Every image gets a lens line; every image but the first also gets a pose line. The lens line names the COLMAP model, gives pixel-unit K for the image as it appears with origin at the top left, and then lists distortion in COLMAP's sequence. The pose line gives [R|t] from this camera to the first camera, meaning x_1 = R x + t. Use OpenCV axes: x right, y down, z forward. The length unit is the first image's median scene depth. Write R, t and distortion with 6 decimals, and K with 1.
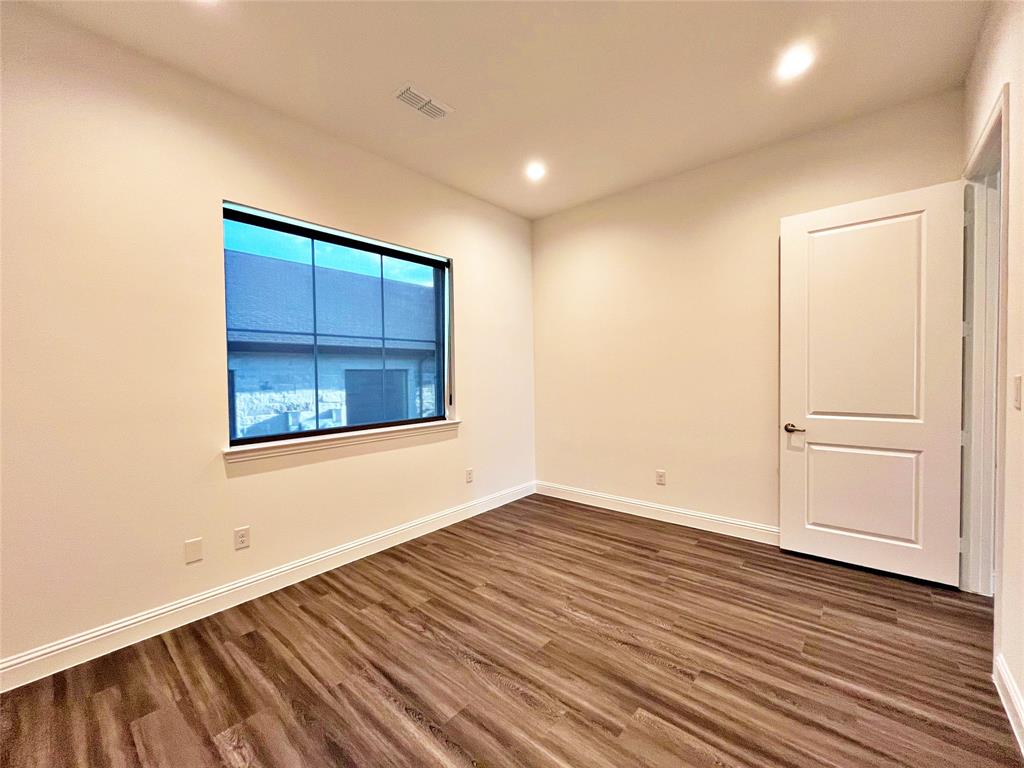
lens RADIAL K [[416.2, 0, 512.0], [0, 416.2, 384.0], [0, 0, 1]] dist [0.001175, 0.000558]
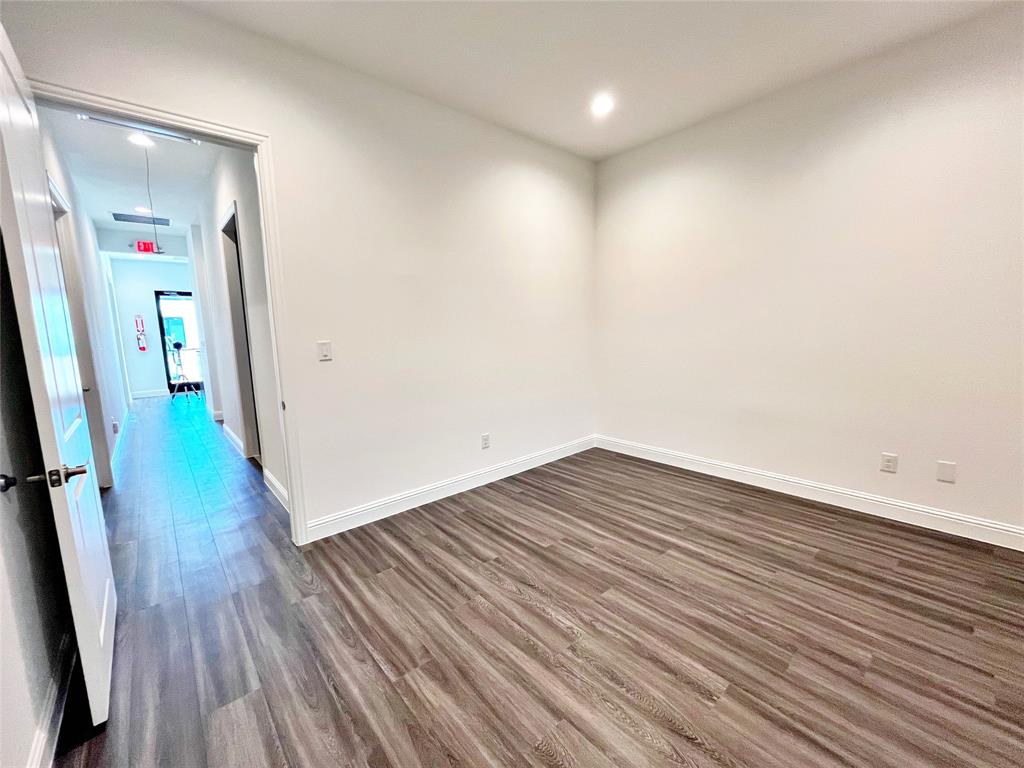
lens RADIAL K [[416.2, 0, 512.0], [0, 416.2, 384.0], [0, 0, 1]] dist [0.001175, 0.000558]
pose [[-0.989320, 0.023410, 0.143870, 0.132777], [0.046490, 0.986147, 0.159228, -0.055752], [-0.138149, 0.164216, -0.976703, 1.708327]]
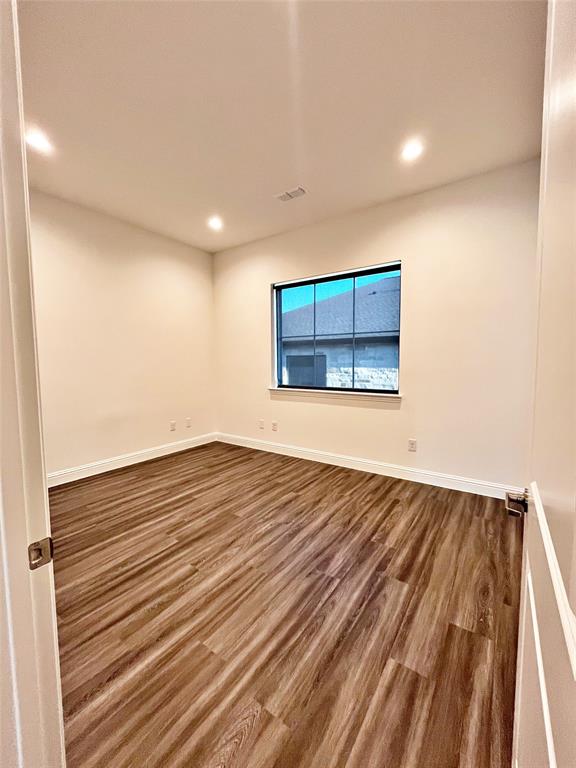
lens RADIAL K [[312.1, 0, 288.0], [0, 312.1, 384.0], [0, 0, 1]] dist [0.001175, 0.000558]
pose [[0.103054, 0.090092, -0.990587, 1.155979], [-0.022867, 0.995841, 0.088191, -0.029365], [0.994413, 0.013563, 0.104686, 0.928086]]
